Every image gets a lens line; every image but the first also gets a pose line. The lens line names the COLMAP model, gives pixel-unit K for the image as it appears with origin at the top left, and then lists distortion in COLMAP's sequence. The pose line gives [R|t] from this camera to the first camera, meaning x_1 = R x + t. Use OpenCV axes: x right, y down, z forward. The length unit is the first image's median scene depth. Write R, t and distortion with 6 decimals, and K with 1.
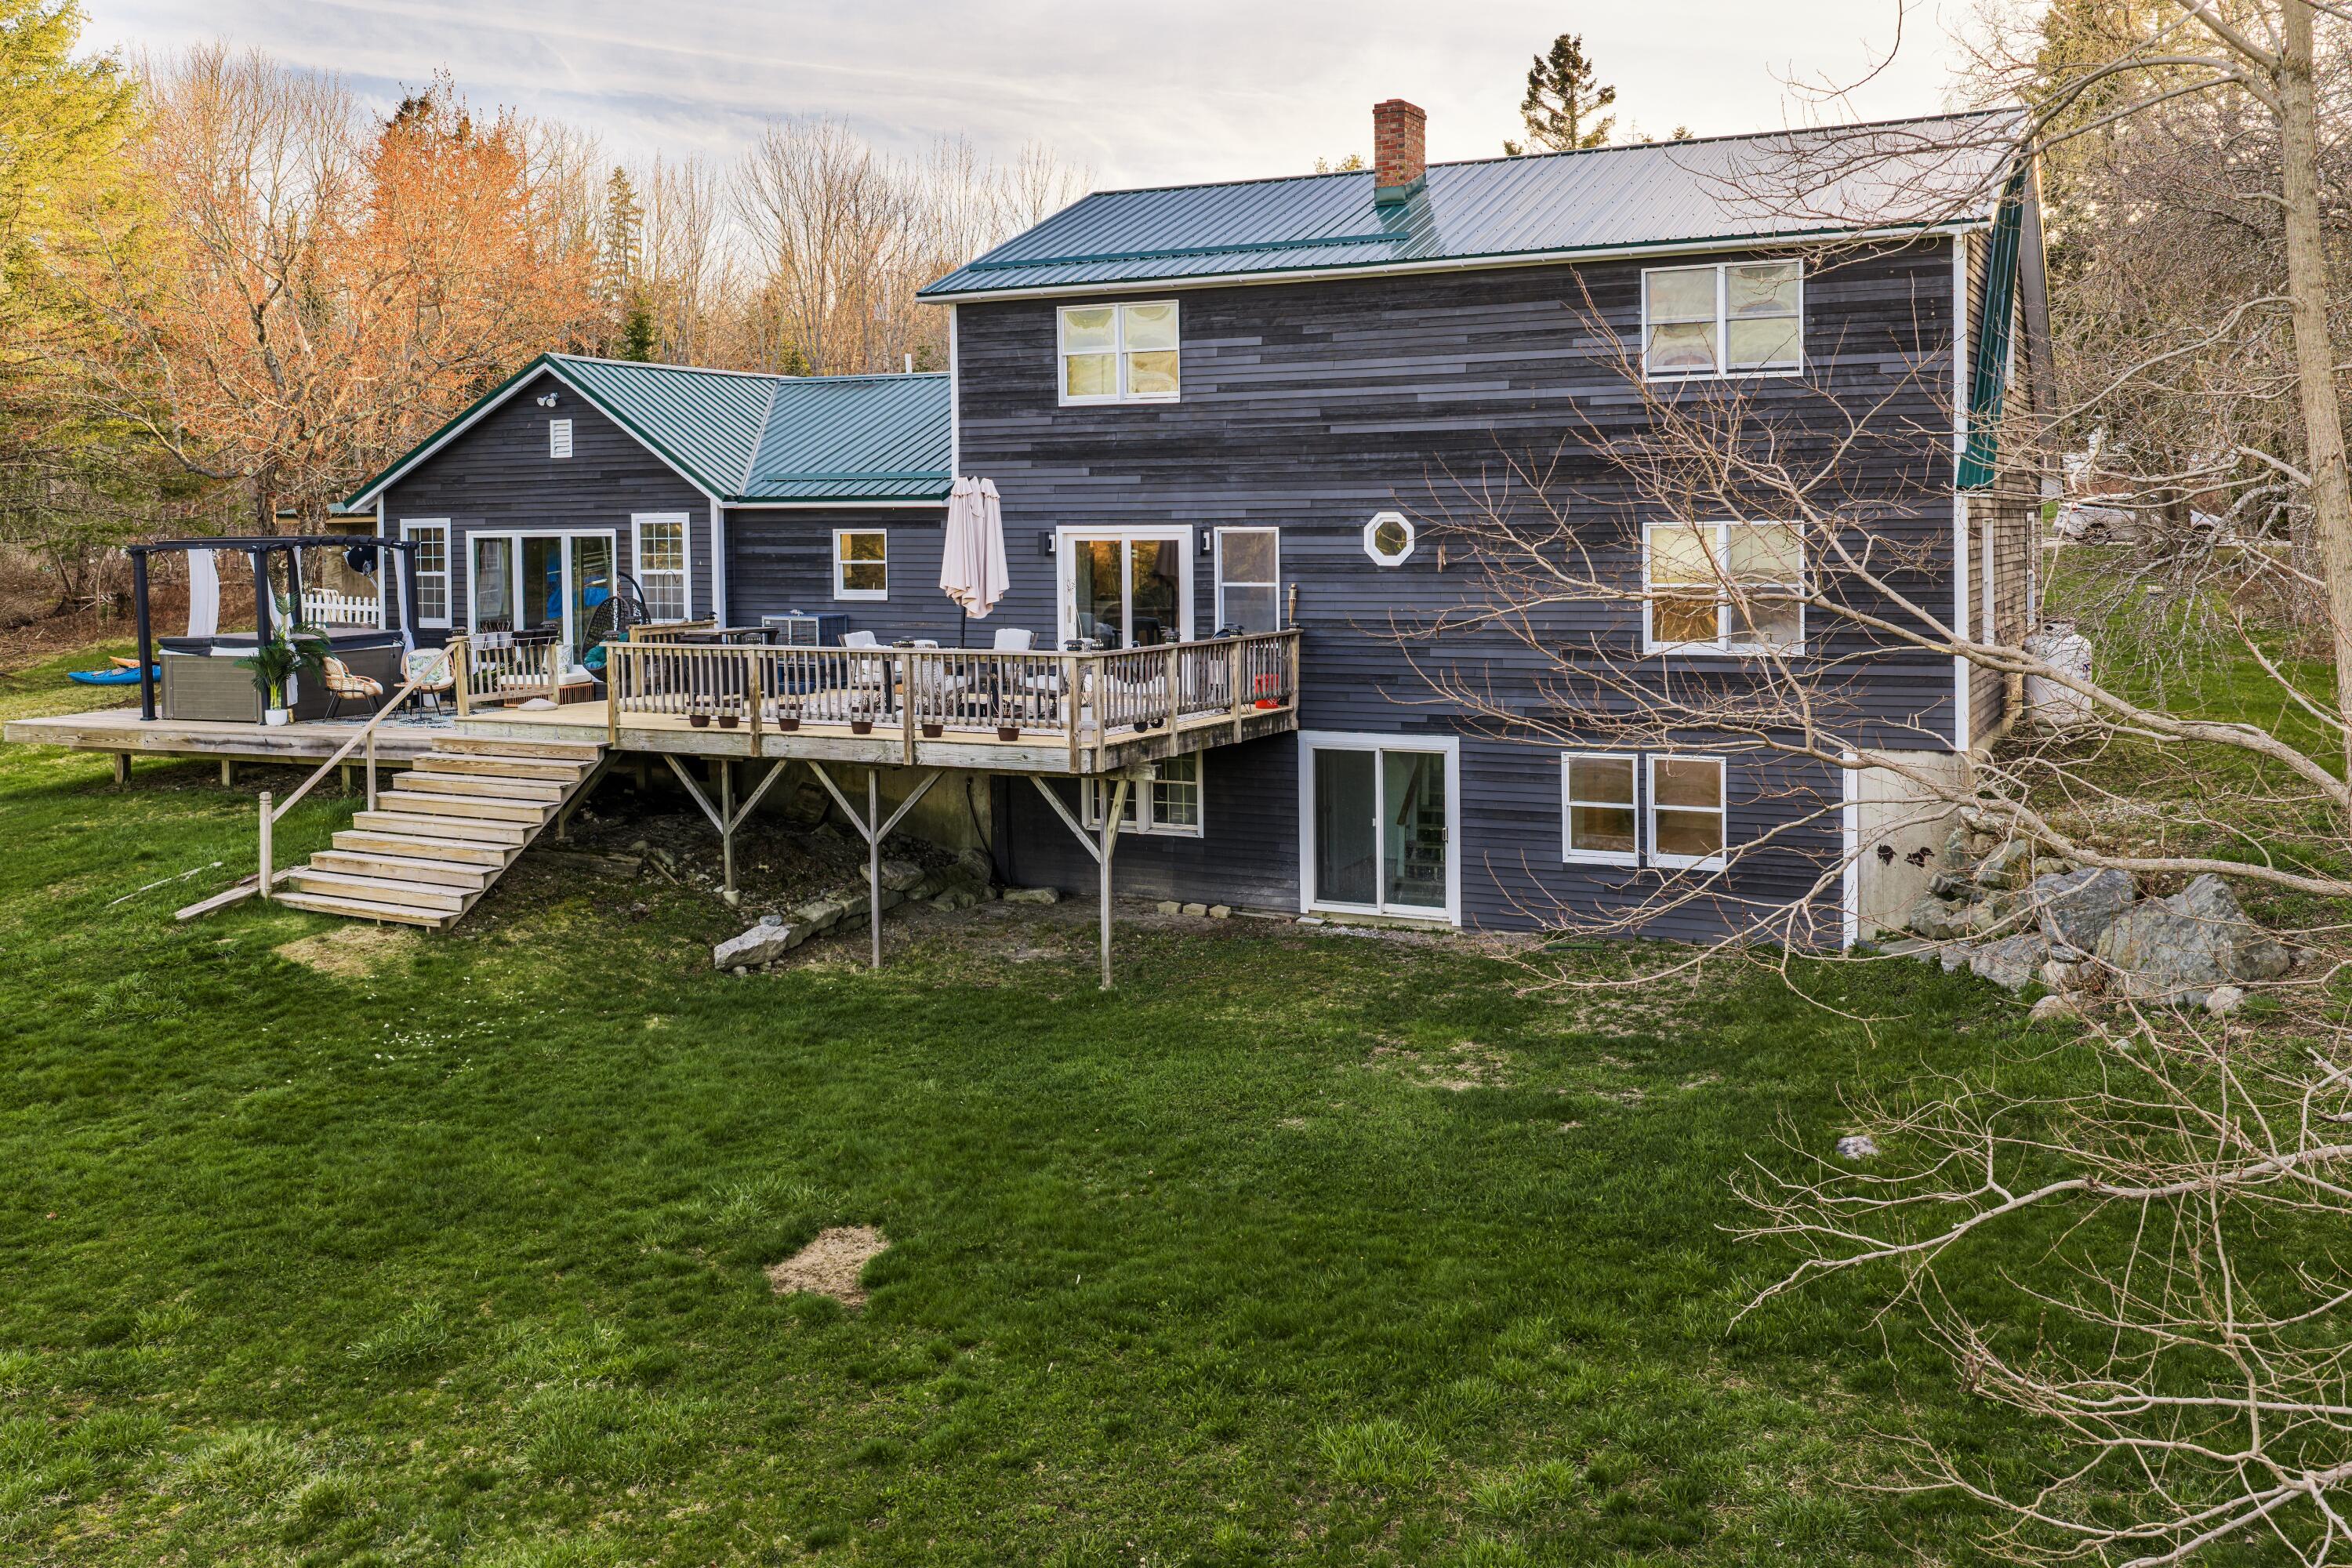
lens RADIAL K [[1936.9, 0, 1176.0], [0, 1936.9, 784.0], [0, 0, 1]] dist [0.003864, -0.005977]
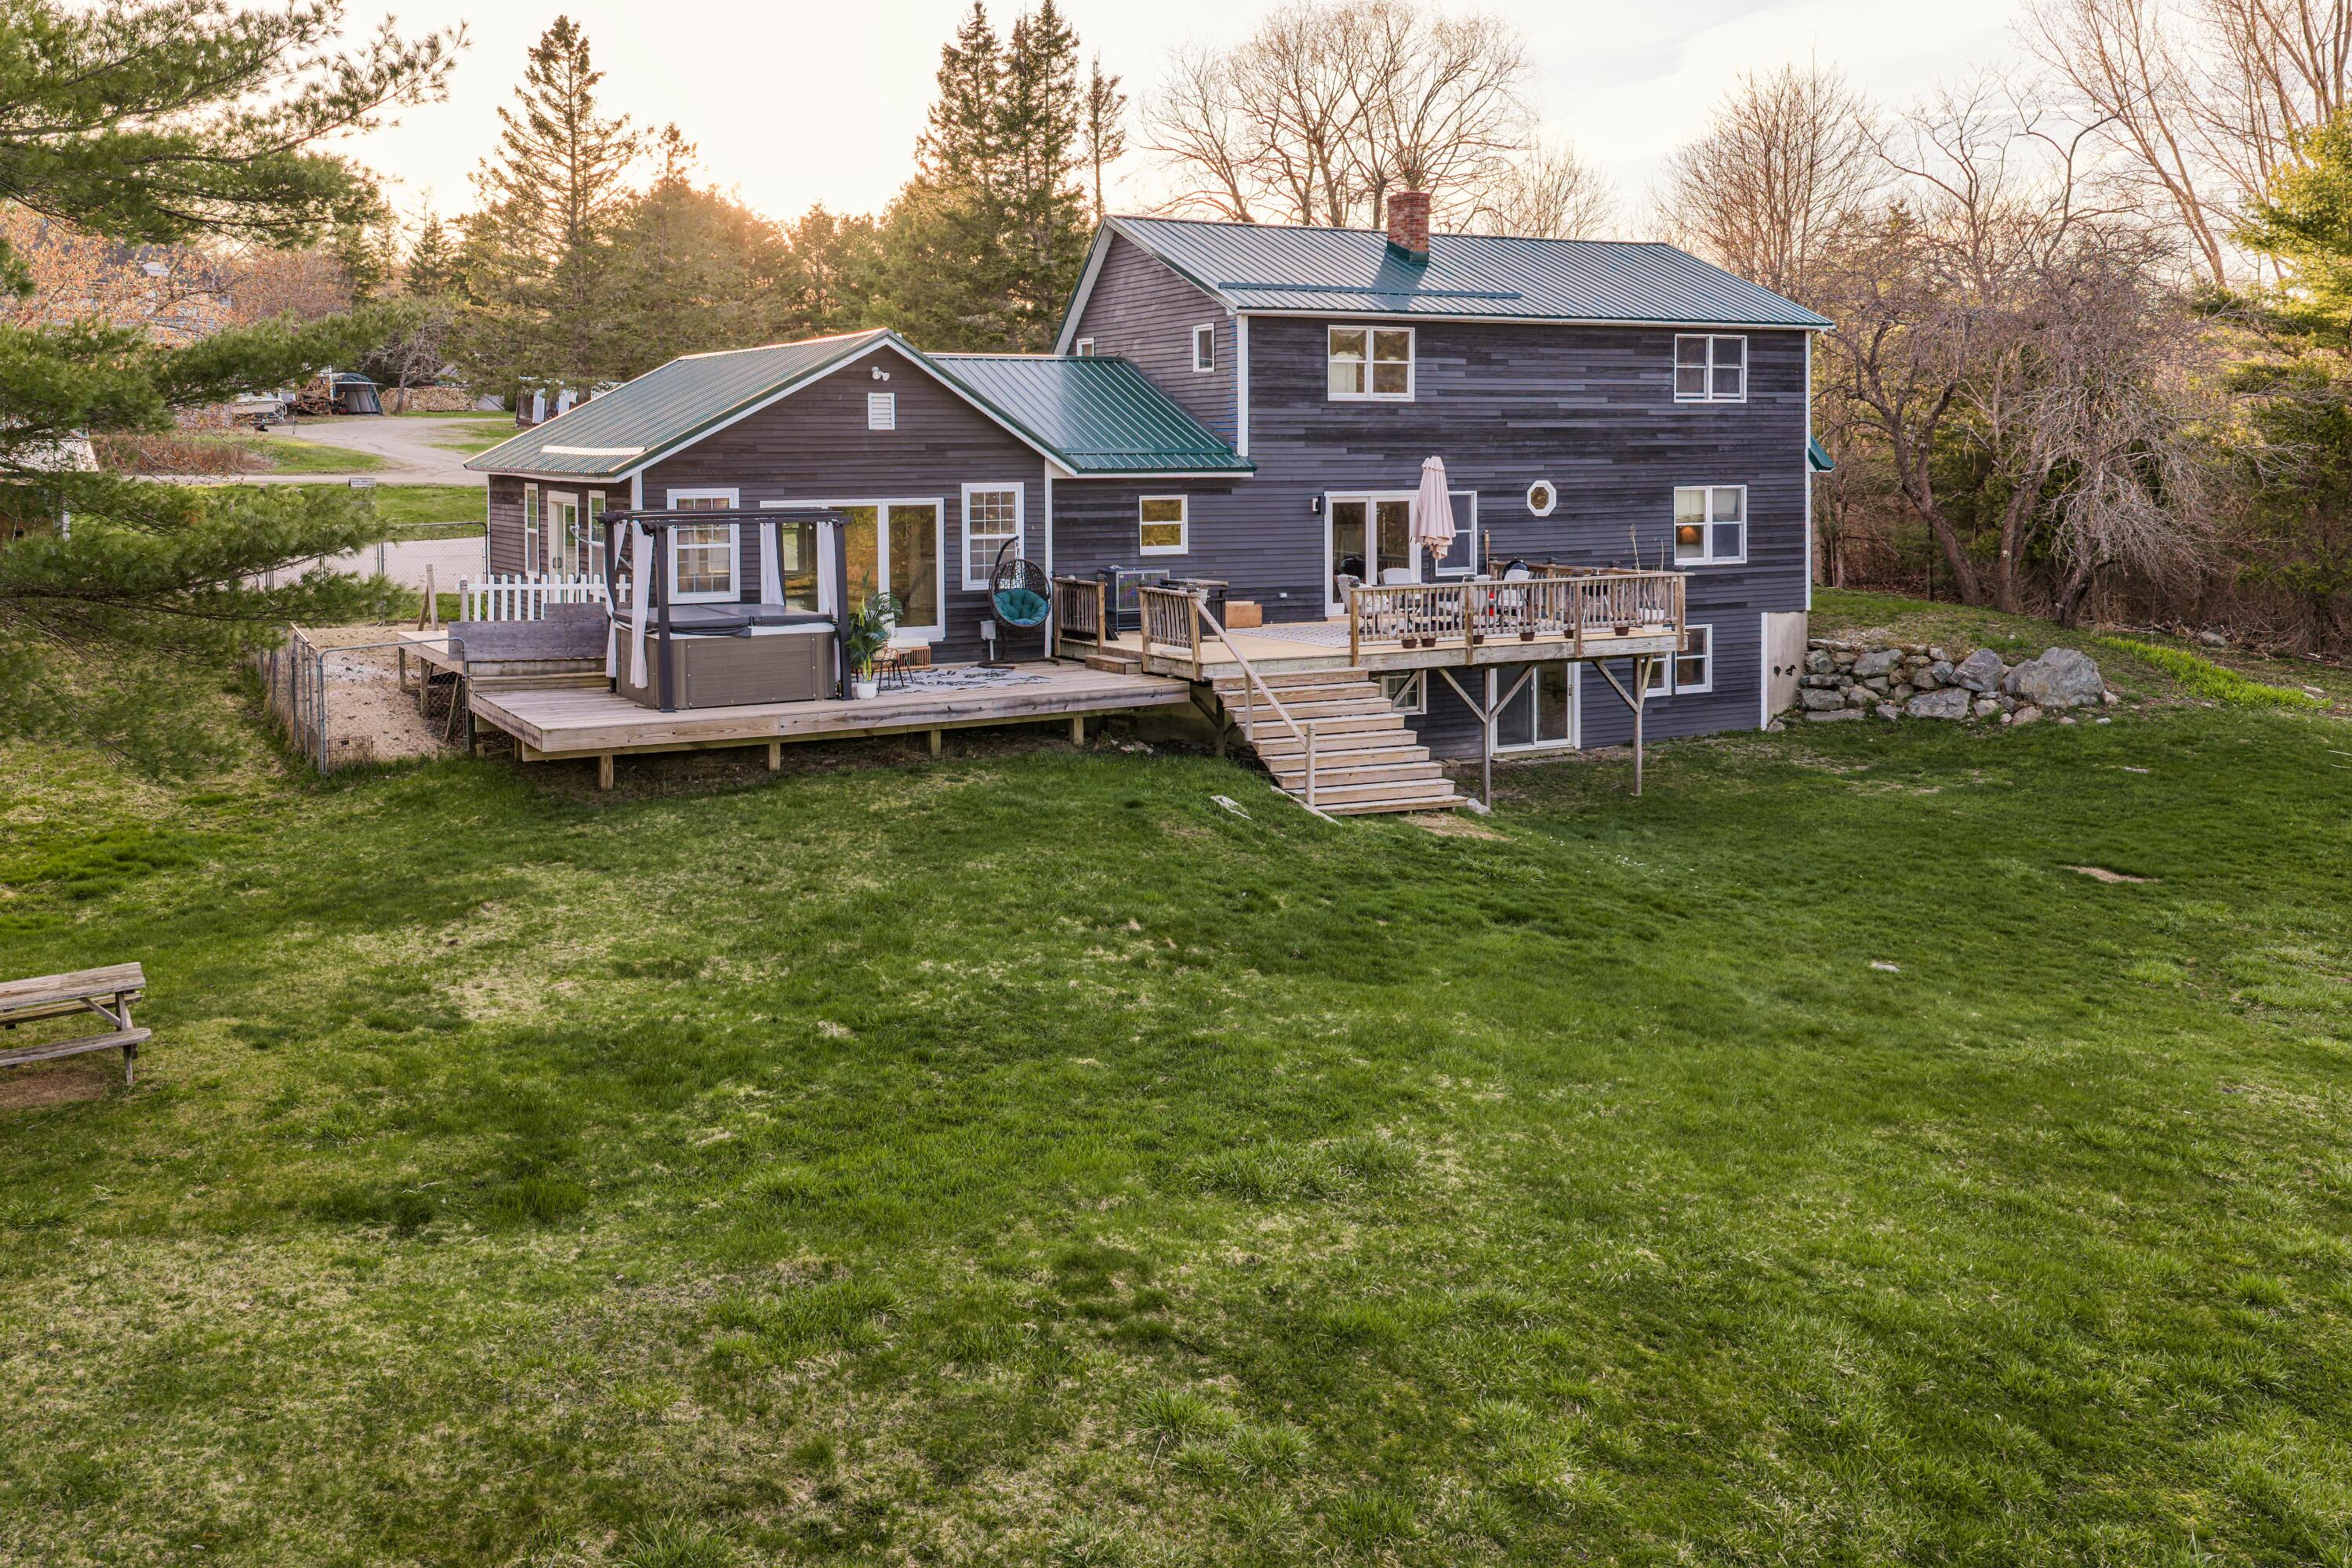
lens RADIAL K [[1936.9, 0, 1176.0], [0, 1936.9, 784.0], [0, 0, 1]] dist [0.003864, -0.005977]
pose [[0.621909, -0.125149, 0.773024, -1.187578], [0.107598, 0.991441, 0.073946, -0.045252], [-0.775662, 0.037188, 0.630052, 0.261167]]
